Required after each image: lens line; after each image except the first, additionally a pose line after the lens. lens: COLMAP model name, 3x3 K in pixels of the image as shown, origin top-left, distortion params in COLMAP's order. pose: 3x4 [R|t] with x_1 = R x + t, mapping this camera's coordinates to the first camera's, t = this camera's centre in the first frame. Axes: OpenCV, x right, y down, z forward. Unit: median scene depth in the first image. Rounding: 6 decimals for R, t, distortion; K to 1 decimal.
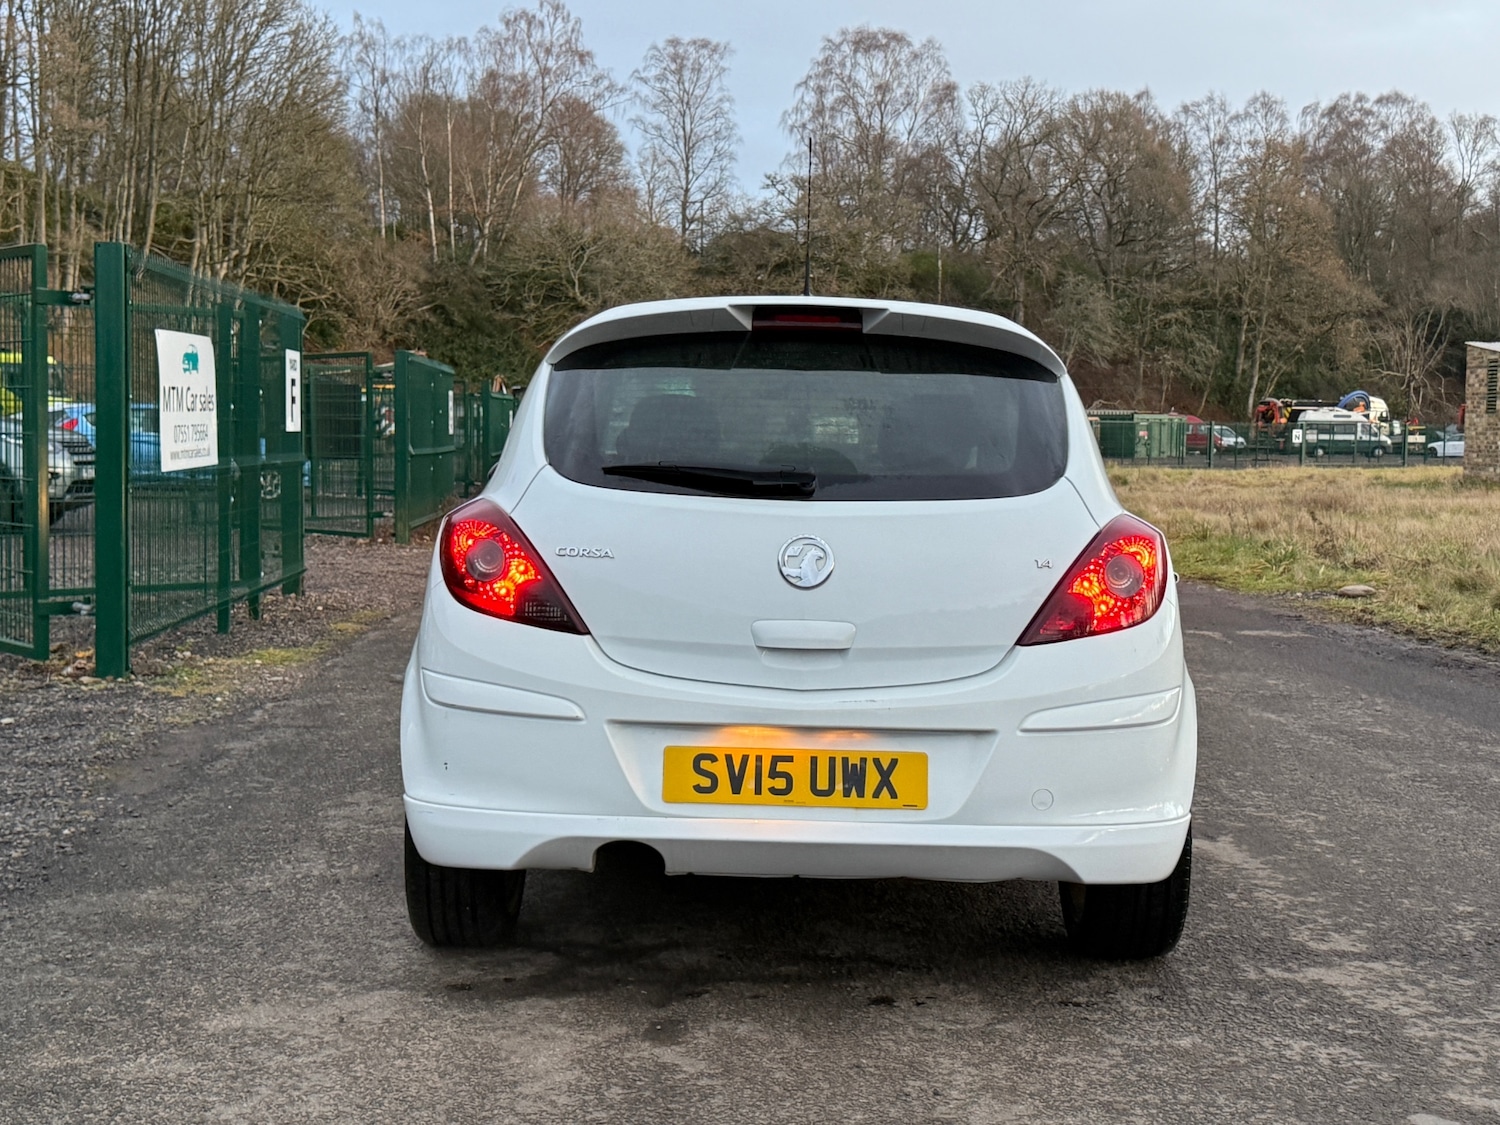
lens RADIAL K [[1989.8, 0, 750.0], [0, 1989.8, 562.5], [0, 0, 1]] dist [0.164634, -0.266537]
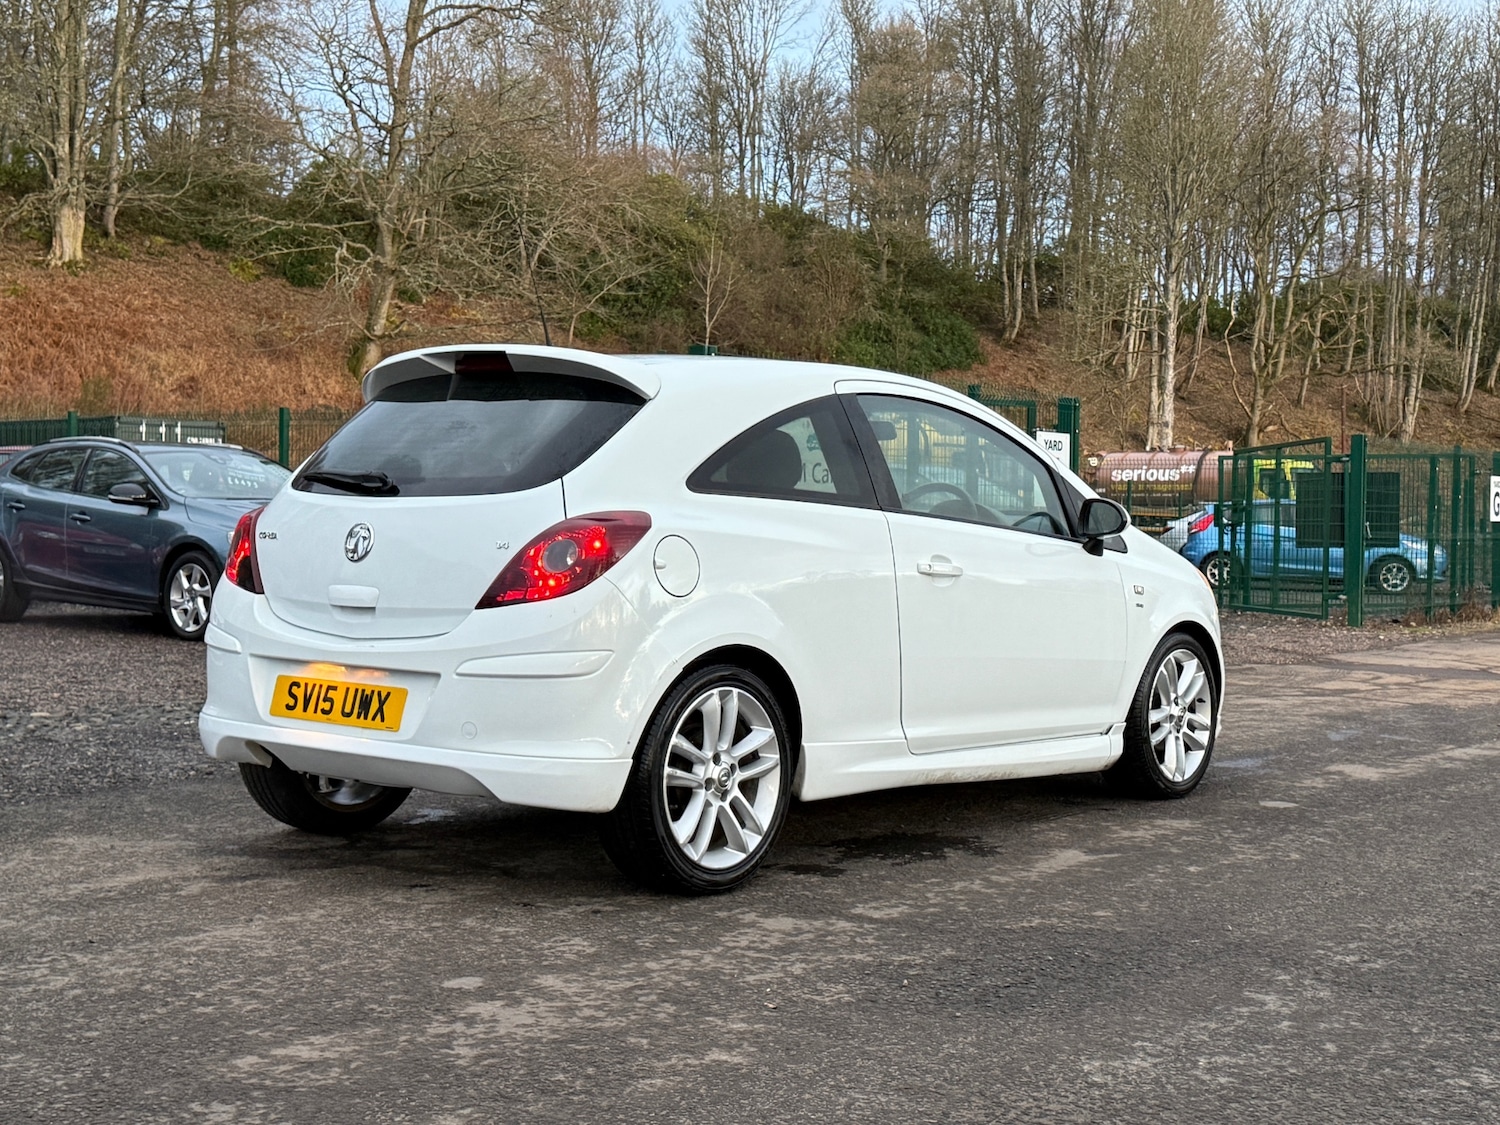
lens RADIAL K [[1989.8, 0, 750.0], [0, 1989.8, 562.5], [0, 0, 1]] dist [0.164634, -0.266537]
pose [[0.766443, 0.007020, -0.642274, 1.083734], [-0.043085, 0.998250, -0.040503, 0.056433], [0.640865, 0.058716, 0.765404, 0.145743]]
